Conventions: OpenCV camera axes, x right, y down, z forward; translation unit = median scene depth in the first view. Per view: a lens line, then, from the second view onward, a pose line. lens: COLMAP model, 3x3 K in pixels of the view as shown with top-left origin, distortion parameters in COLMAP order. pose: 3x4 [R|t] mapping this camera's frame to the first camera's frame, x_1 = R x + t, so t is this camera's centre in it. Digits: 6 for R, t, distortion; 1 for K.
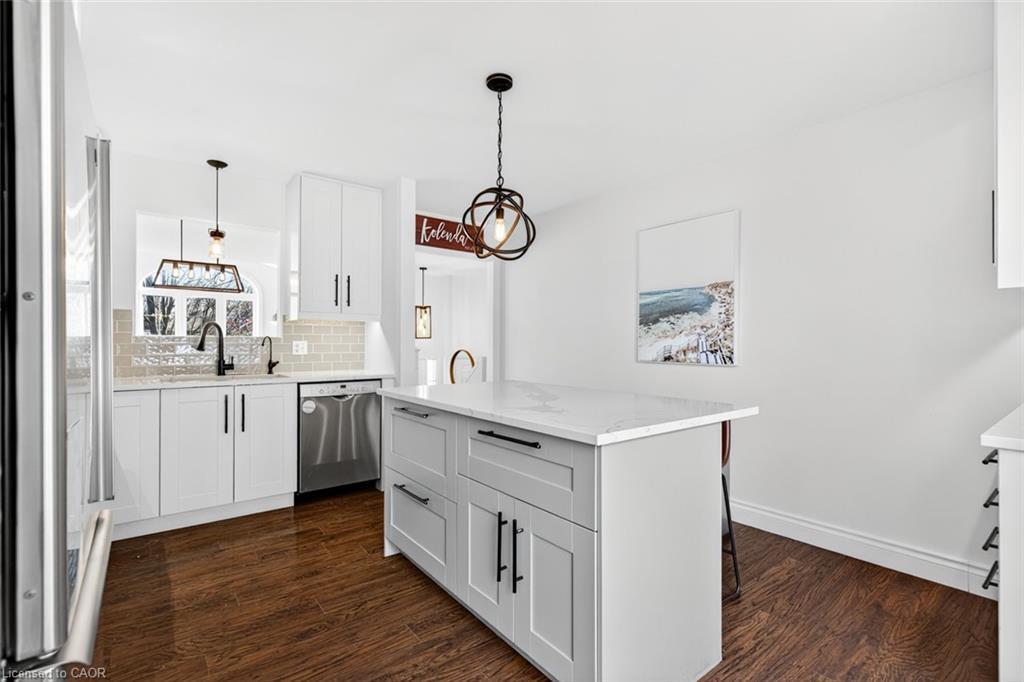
lens RADIAL K [[468.4, 0, 520.3], [0, 468.4, 341.4], [0, 0, 1]] dist [-0.002121, -0.000279]
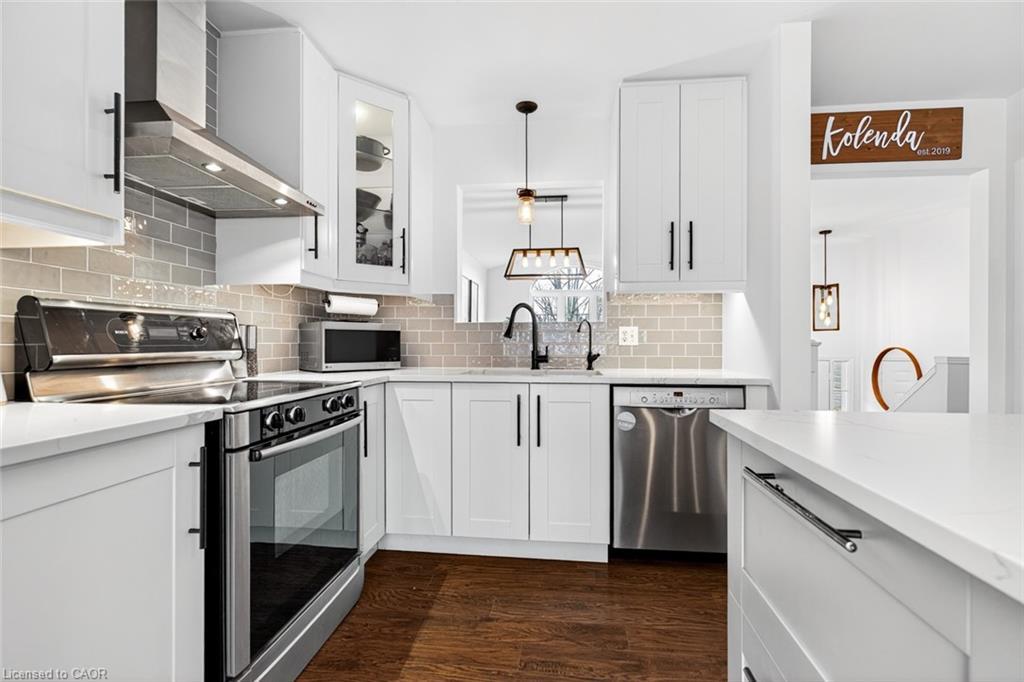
lens RADIAL K [[466.2, 0, 515.6], [0, 466.2, 341.3], [0, 0, 1]] dist [0.002024, 0.000519]
pose [[0.704061, -0.003356, -0.710132, -0.083160], [0.001593, 0.999994, -0.003148, 0.025515], [0.710138, 0.001085, 0.704062, 0.384986]]
